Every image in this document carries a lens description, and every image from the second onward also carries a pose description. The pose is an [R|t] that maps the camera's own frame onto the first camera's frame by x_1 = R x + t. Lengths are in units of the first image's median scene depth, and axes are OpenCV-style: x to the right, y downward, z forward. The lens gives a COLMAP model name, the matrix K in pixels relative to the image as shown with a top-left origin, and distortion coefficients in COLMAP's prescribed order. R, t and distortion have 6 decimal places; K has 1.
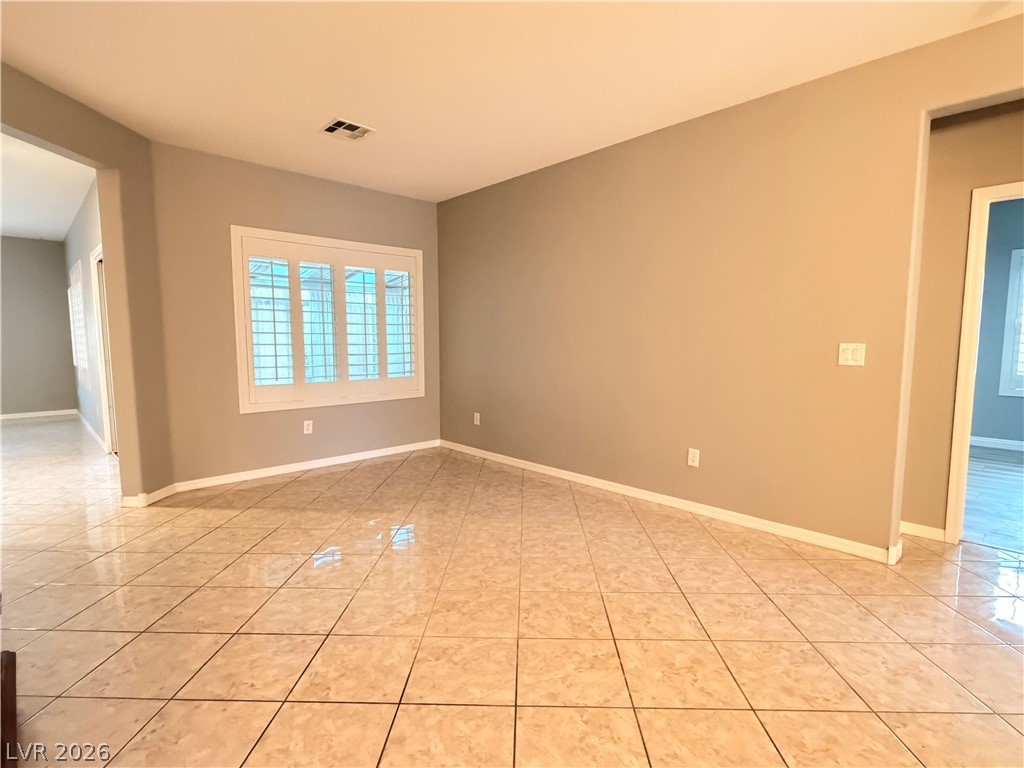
lens RADIAL K [[517.7, 0, 512.9], [0, 517.7, 384.1], [0, 0, 1]] dist [-0.002035, 0.000230]
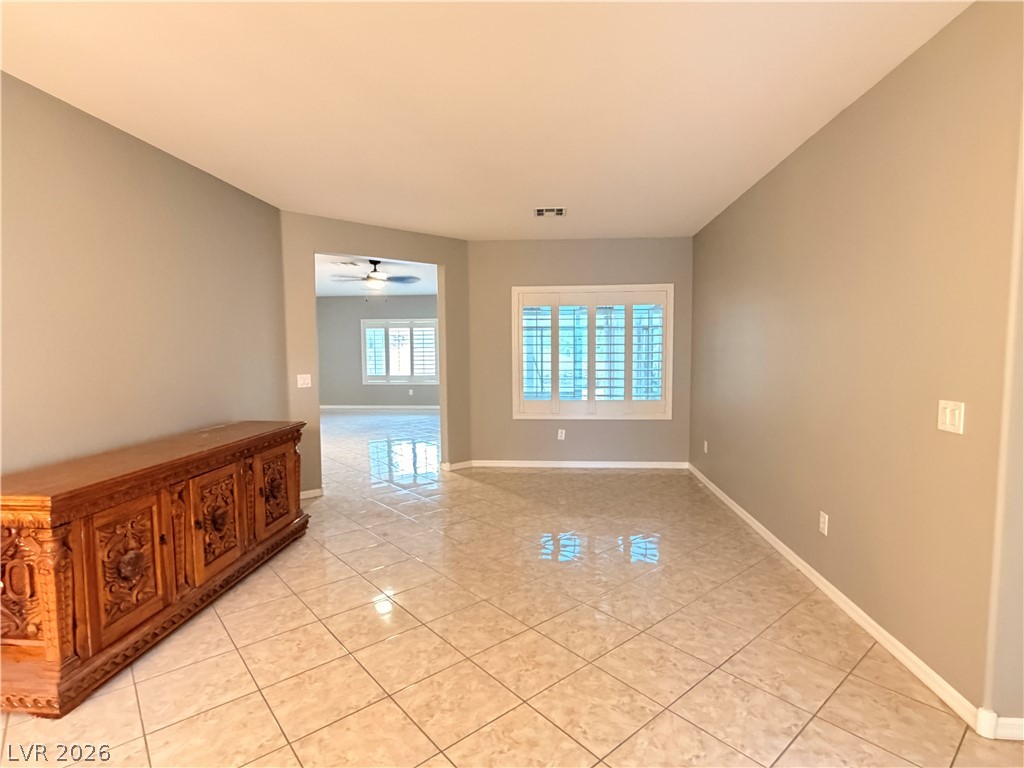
lens RADIAL K [[517.7, 0, 512.7], [0, 517.7, 381.4], [0, 0, 1]] dist [-0.002035, 0.000230]
pose [[0.669753, 0.041164, -0.741442, 0.539114], [-0.061125, 0.998130, 0.000200, -0.047817], [0.740064, 0.045187, 0.671017, 0.054907]]
